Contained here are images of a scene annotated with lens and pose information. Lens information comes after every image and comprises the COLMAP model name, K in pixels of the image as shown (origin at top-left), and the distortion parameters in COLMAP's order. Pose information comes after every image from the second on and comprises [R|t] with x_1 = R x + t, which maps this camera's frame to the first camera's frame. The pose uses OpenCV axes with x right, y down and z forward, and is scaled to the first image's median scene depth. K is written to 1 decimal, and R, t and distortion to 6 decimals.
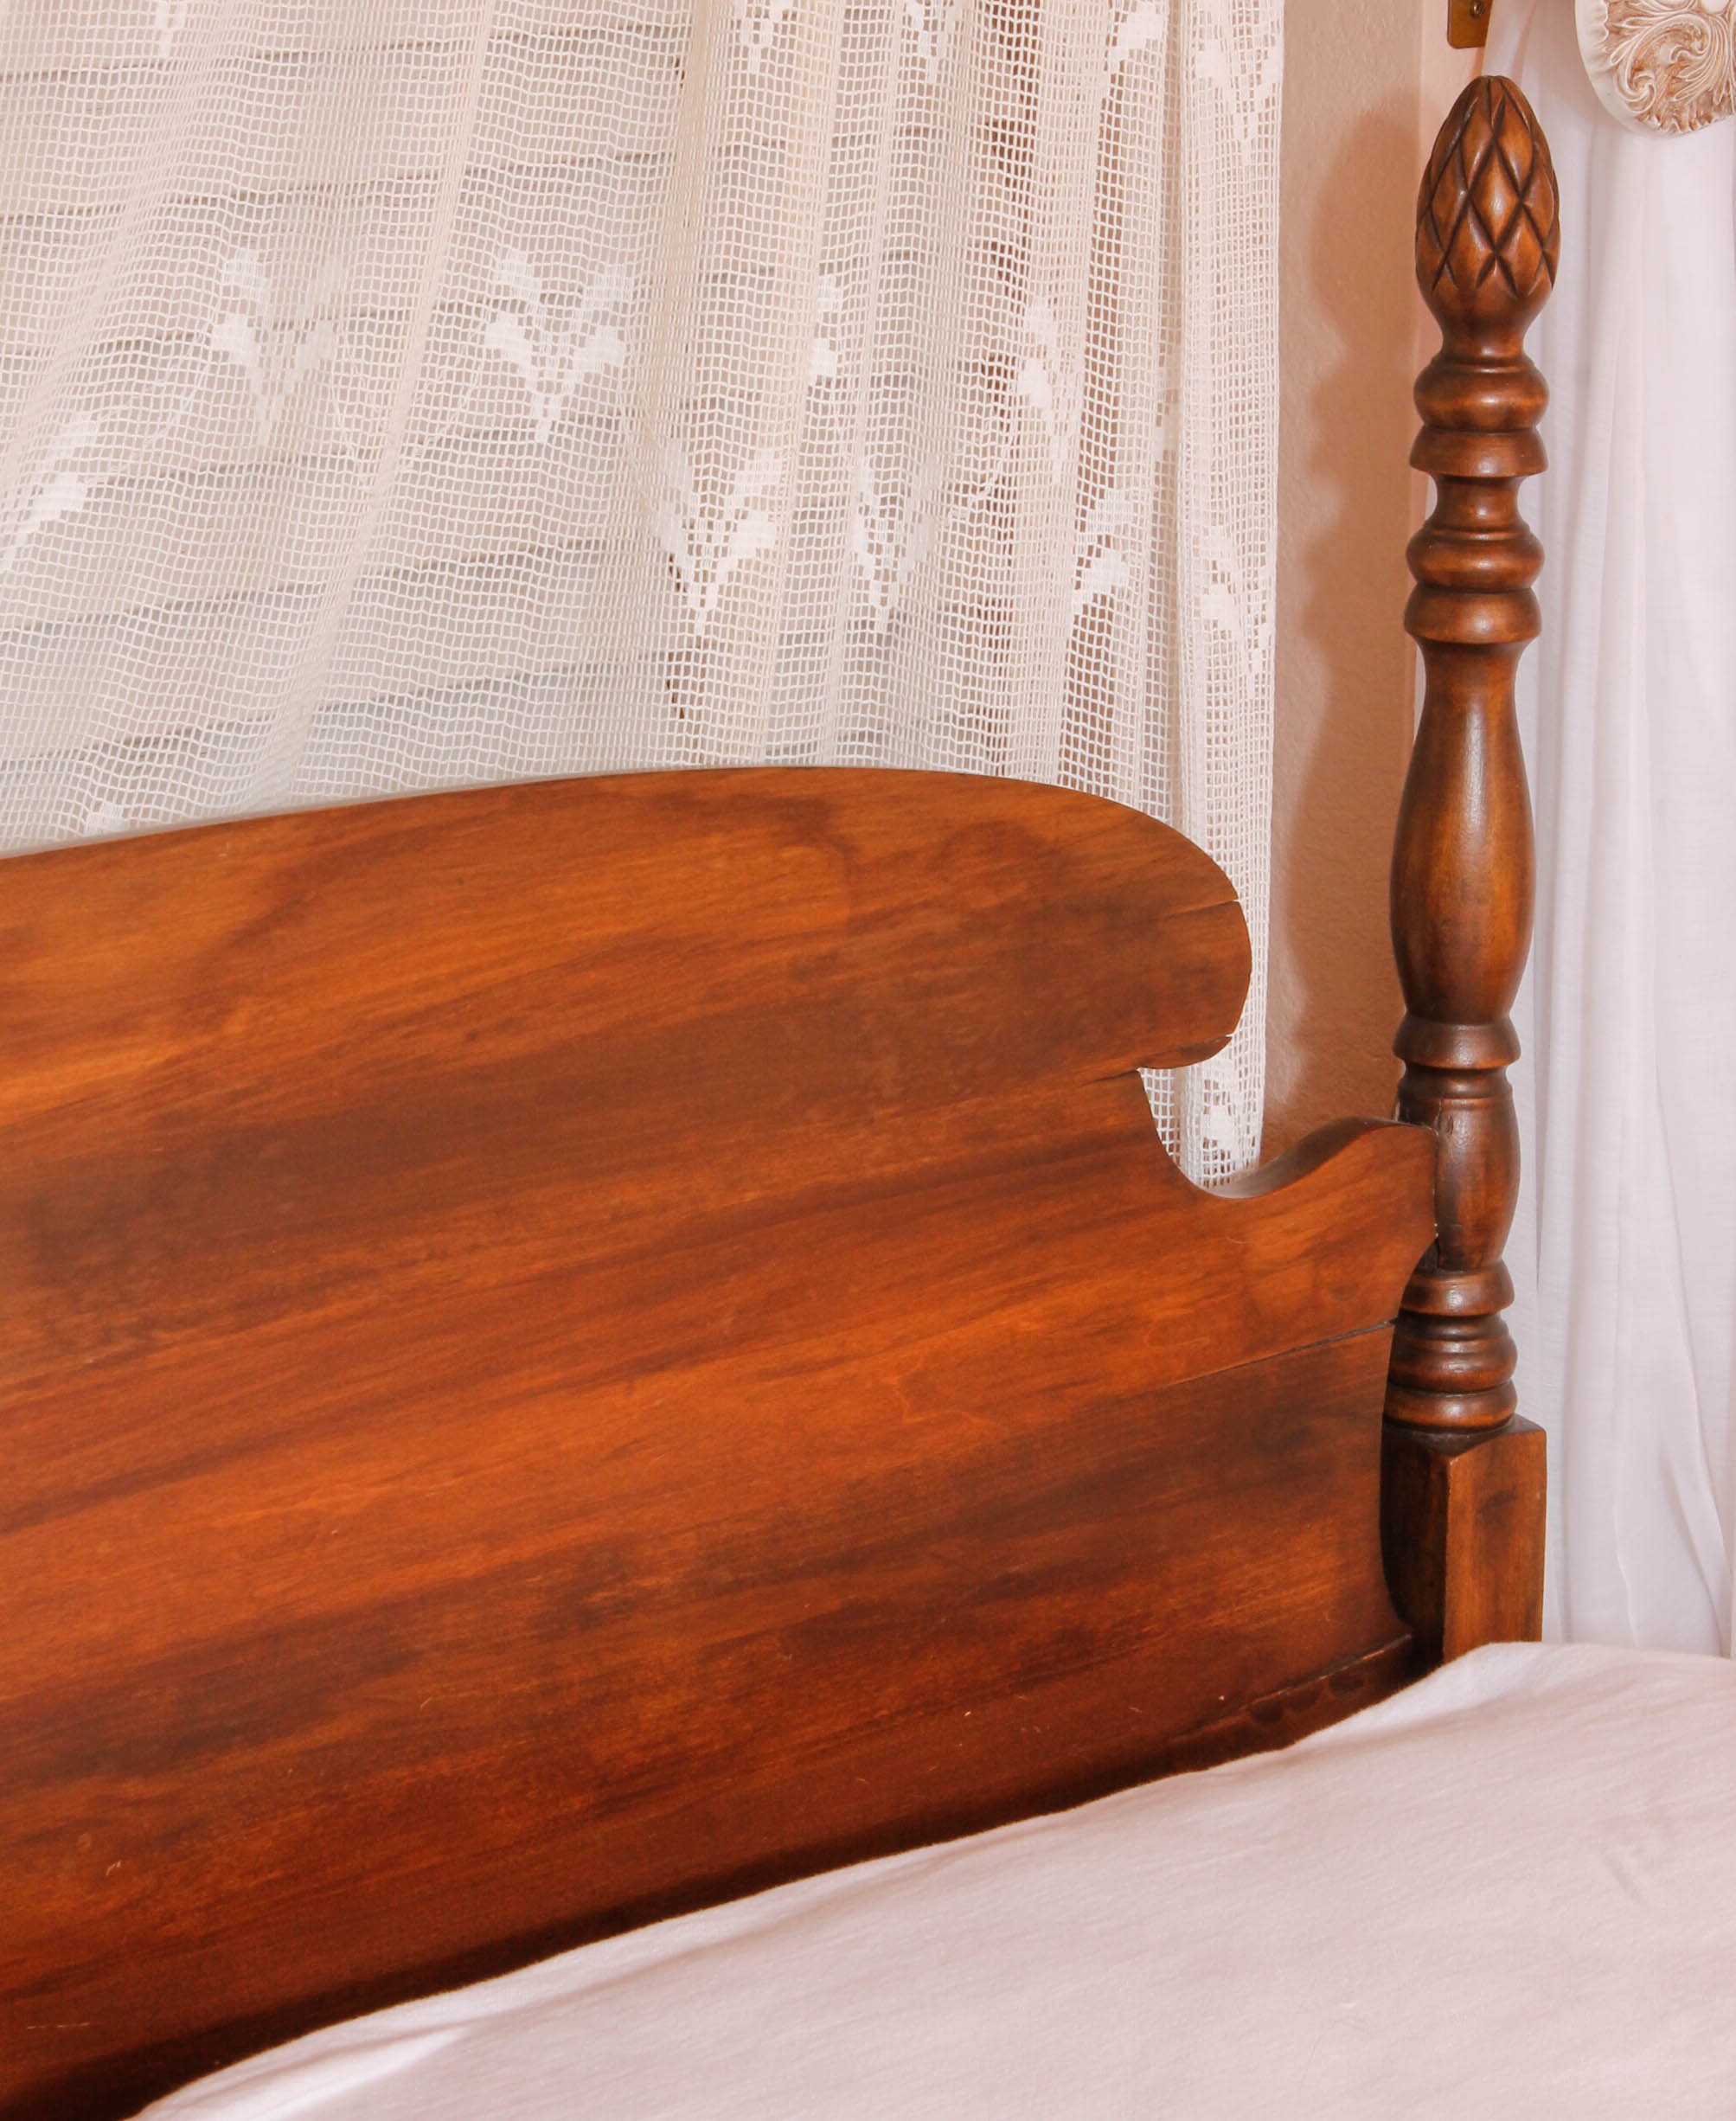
lens RADIAL K [[6367.9, 0, 871.8], [0, 6367.9, 1047.5], [0, 0, 1]] dist [-0.054145, 0.000000]
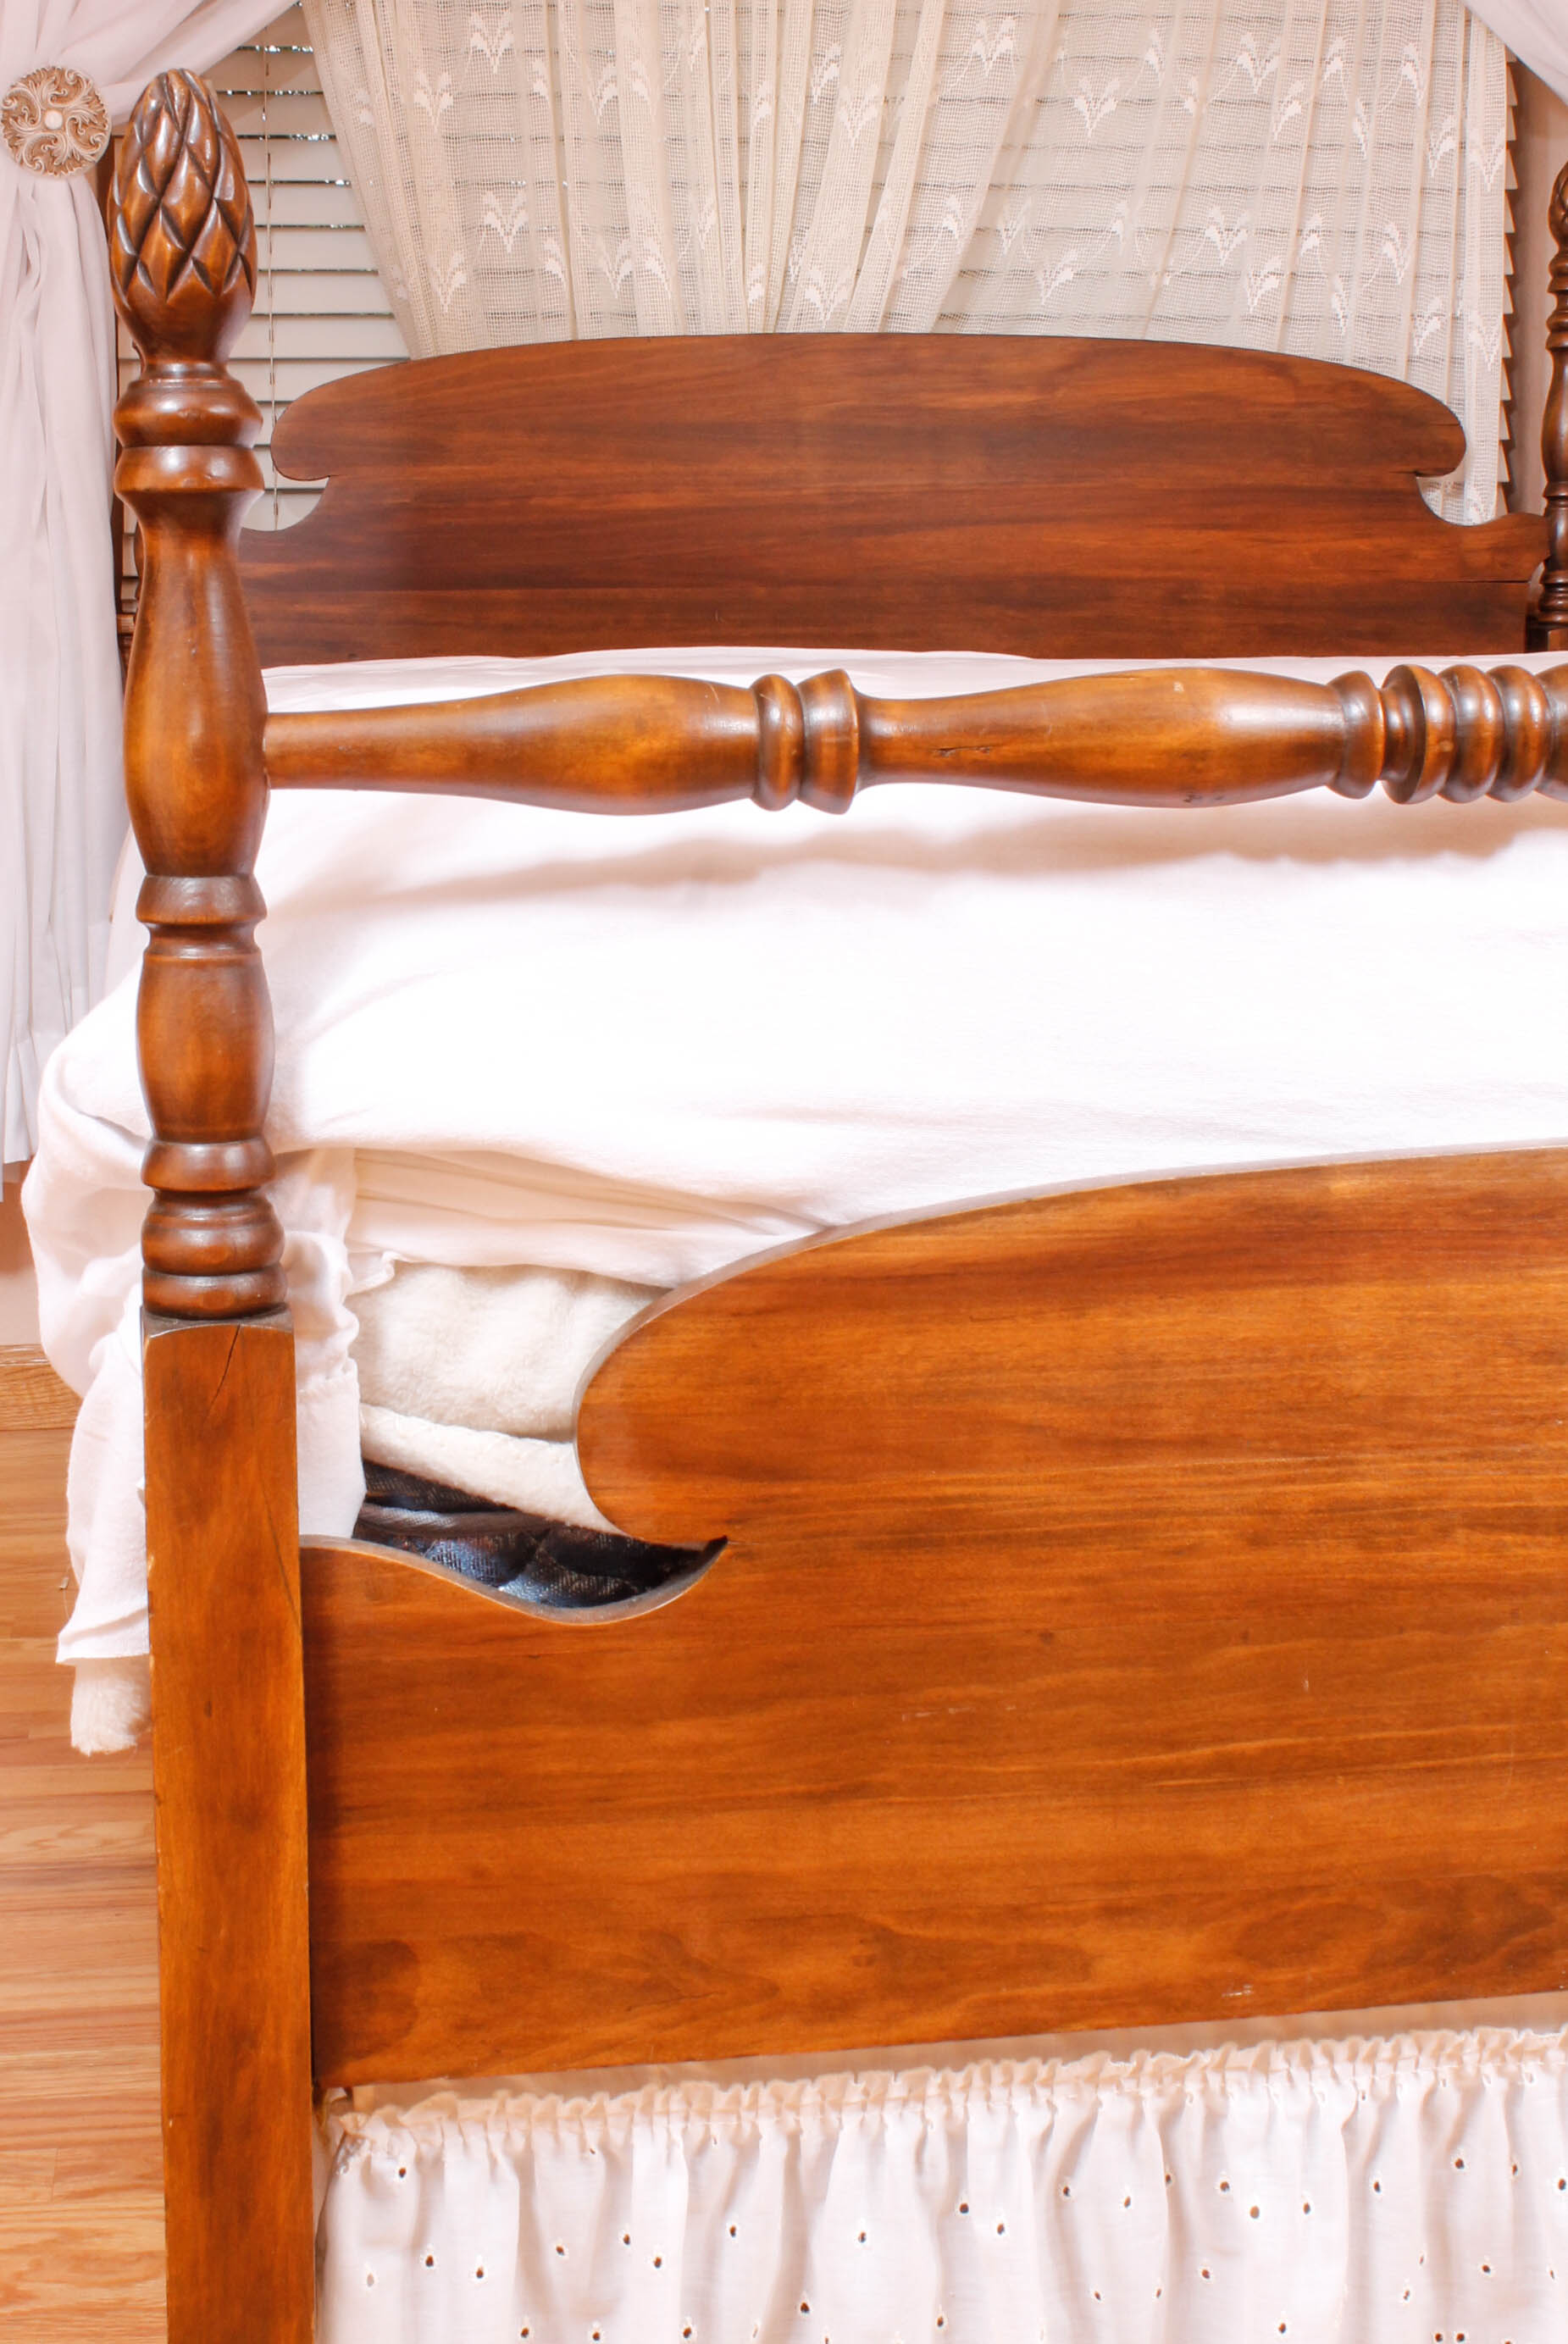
lens RADIAL K [[3178.8, 0, 653.4], [0, 3178.8, 1053.0], [0, 0, 1]] dist [-0.066324, 0.000000]
pose [[0.831513, 0.072618, -0.550738, 0.631491], [-0.115879, 0.992283, -0.044118, 0.414545], [0.543284, 0.100504, 0.833512, -0.475485]]
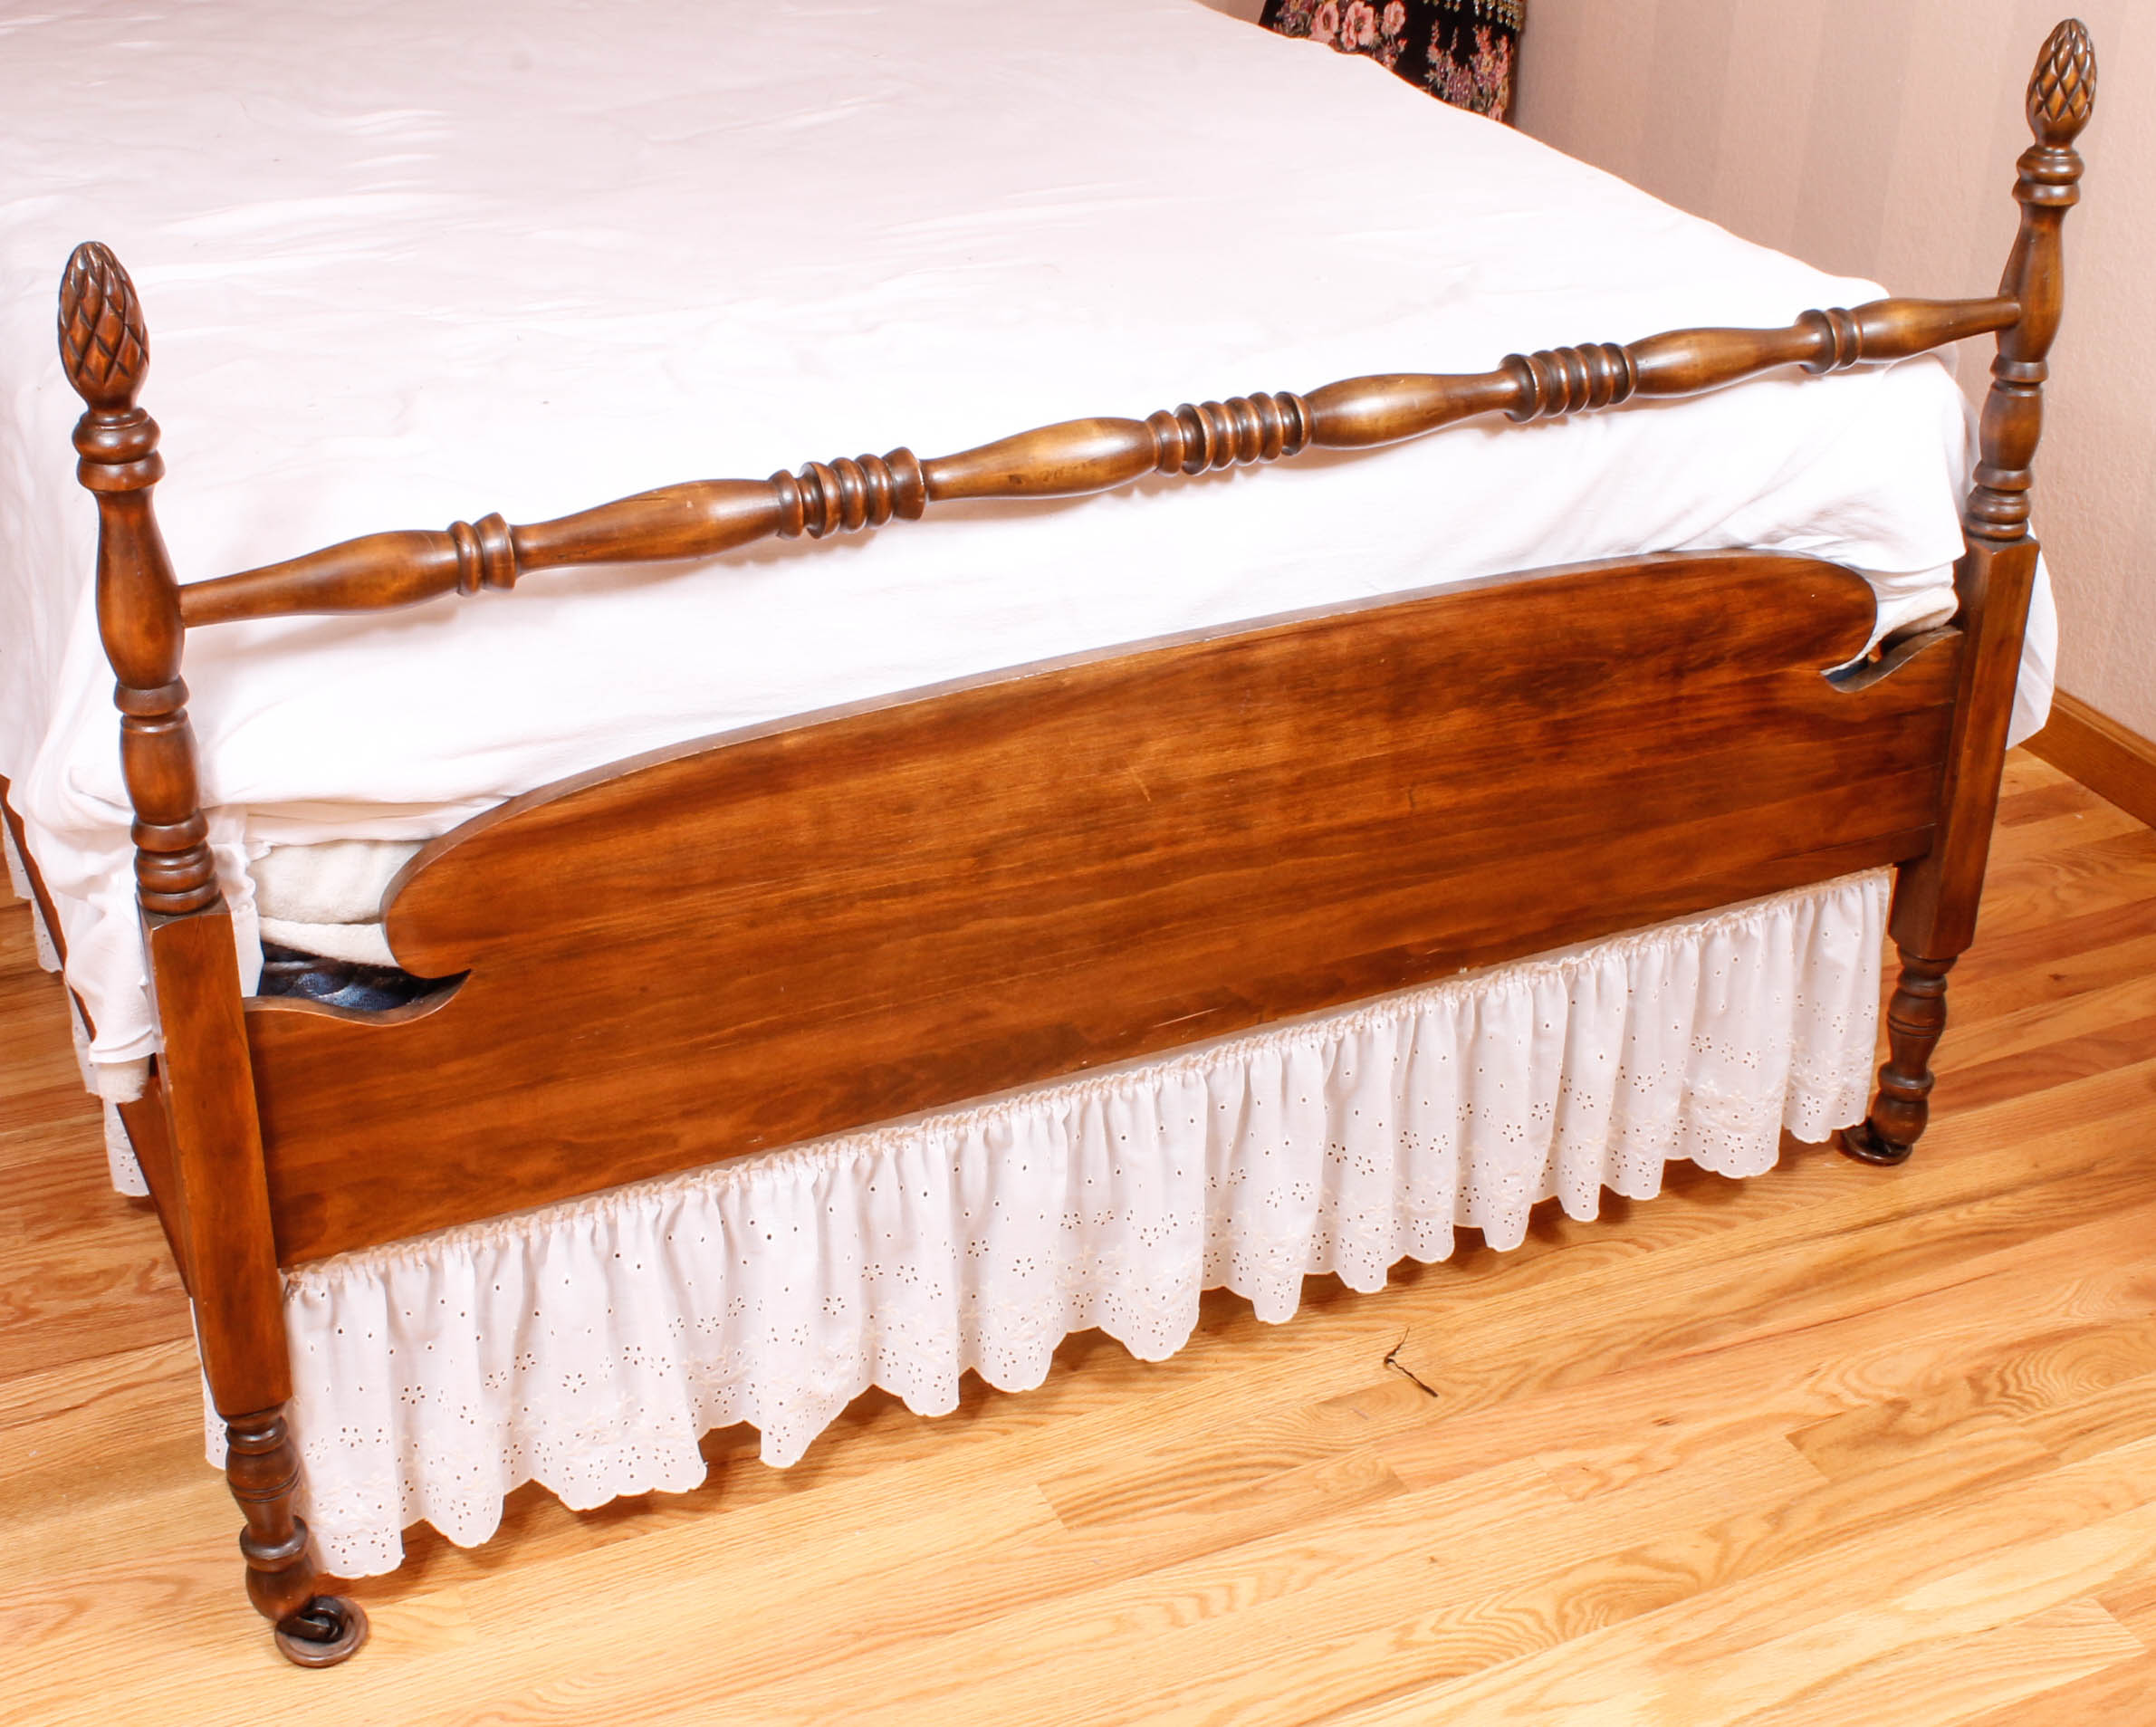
lens RADIAL K [[2791.5, 0, 973.5], [0, 2791.5, 868.1], [0, 0, 1]] dist [-0.118868, 0.000000]
pose [[0.955644, 0.156670, -0.249398, 0.709189], [-0.081192, 0.954106, 0.288252, 0.186825], [0.283112, -0.255217, 0.924506, -0.749990]]
